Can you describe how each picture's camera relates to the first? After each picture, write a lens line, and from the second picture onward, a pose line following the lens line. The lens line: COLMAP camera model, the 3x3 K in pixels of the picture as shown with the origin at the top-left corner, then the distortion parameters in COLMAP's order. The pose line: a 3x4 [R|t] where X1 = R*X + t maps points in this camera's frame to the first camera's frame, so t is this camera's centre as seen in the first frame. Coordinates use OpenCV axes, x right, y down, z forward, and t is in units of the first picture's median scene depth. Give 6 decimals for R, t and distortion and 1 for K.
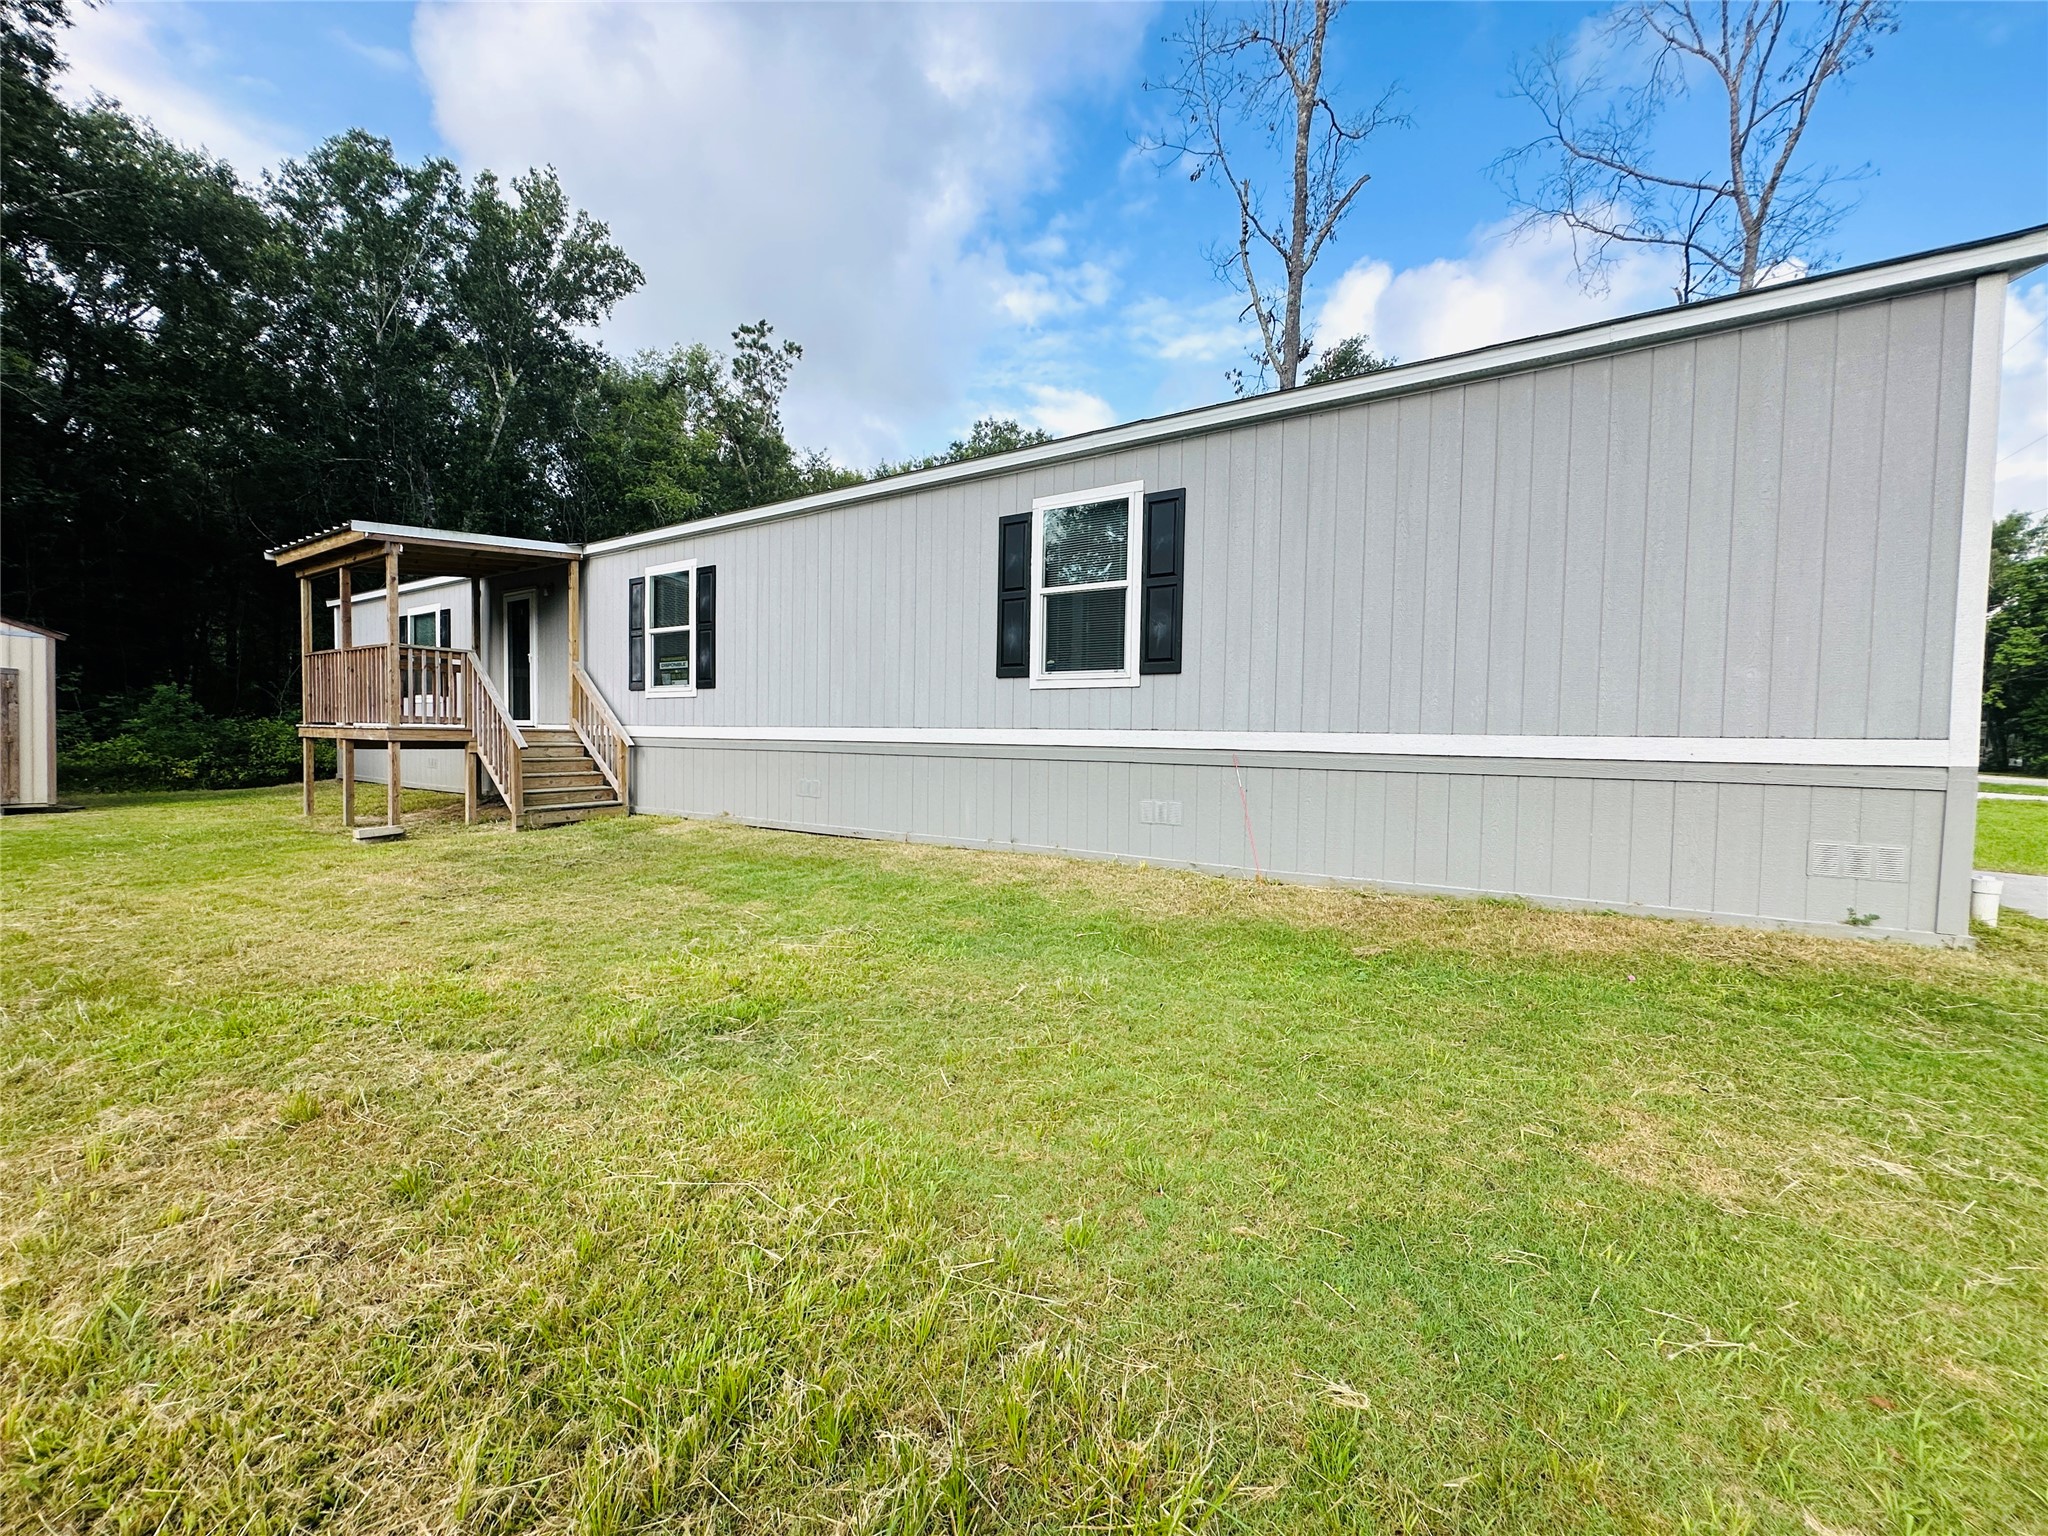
lens RADIAL K [[812.3, 0, 1026.5], [0, 812.3, 770.0], [0, 0, 1]] dist [-0.002835, 0.000332]
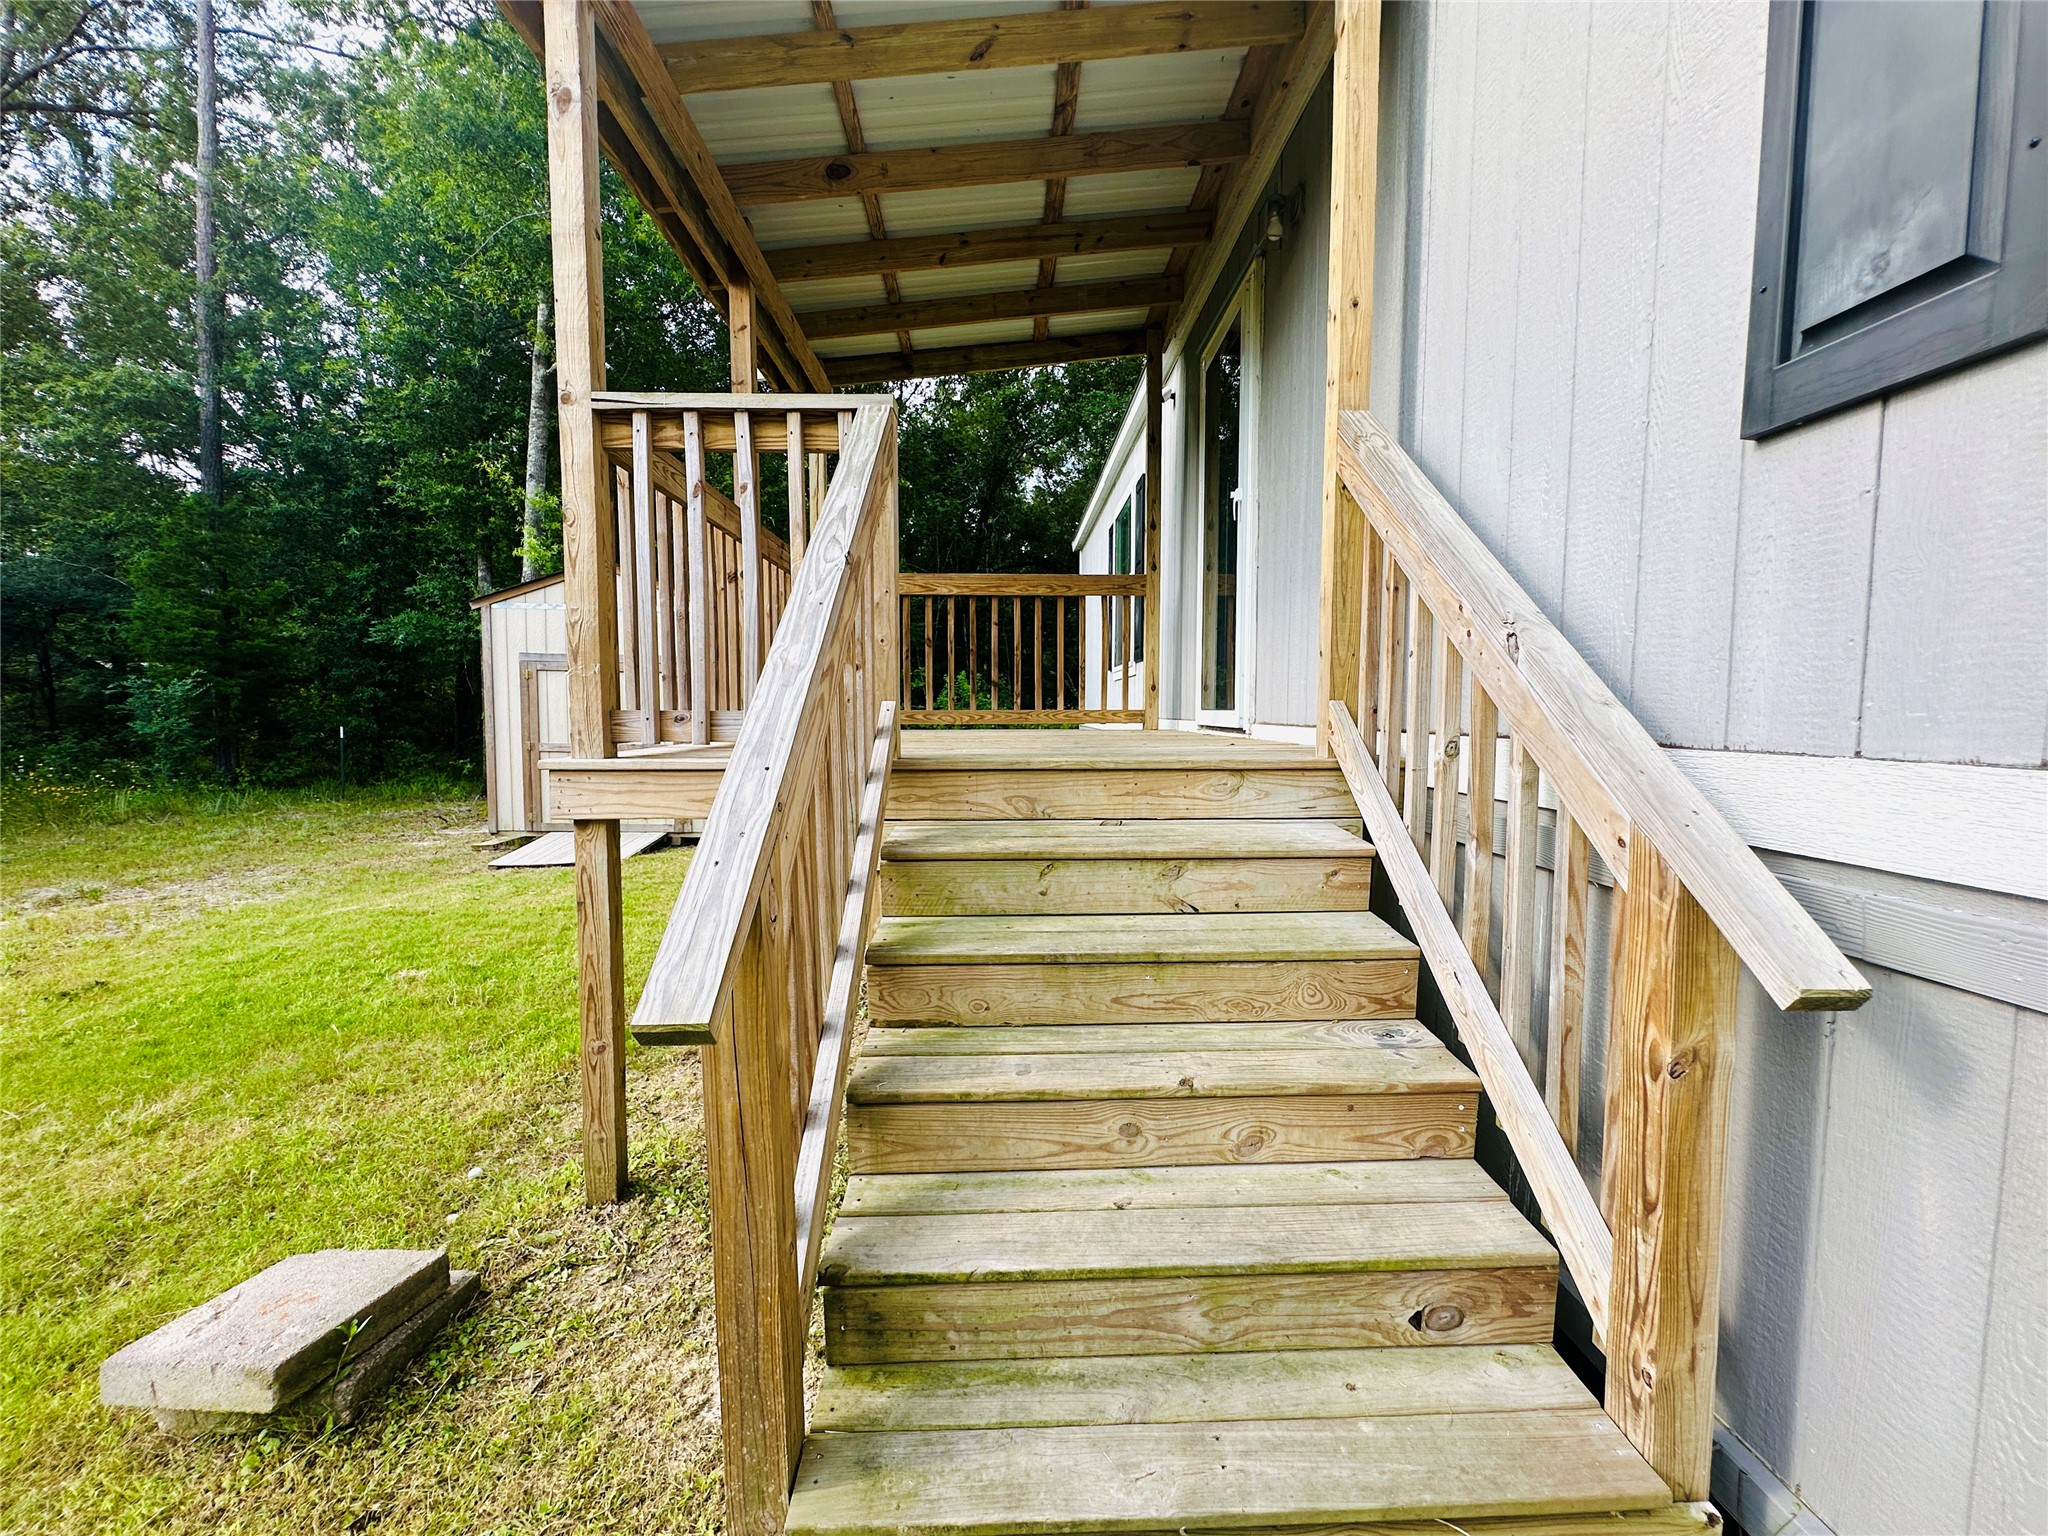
lens RADIAL K [[812.3, 0, 1026.5], [0, 812.3, 770.0], [0, 0, 1]] dist [-0.002835, 0.000332]
pose [[0.571527, 0.041187, -0.819549, -0.444574], [-0.022753, 0.999151, 0.034346, -0.052550], [0.820268, -0.000982, 0.571979, 0.837860]]
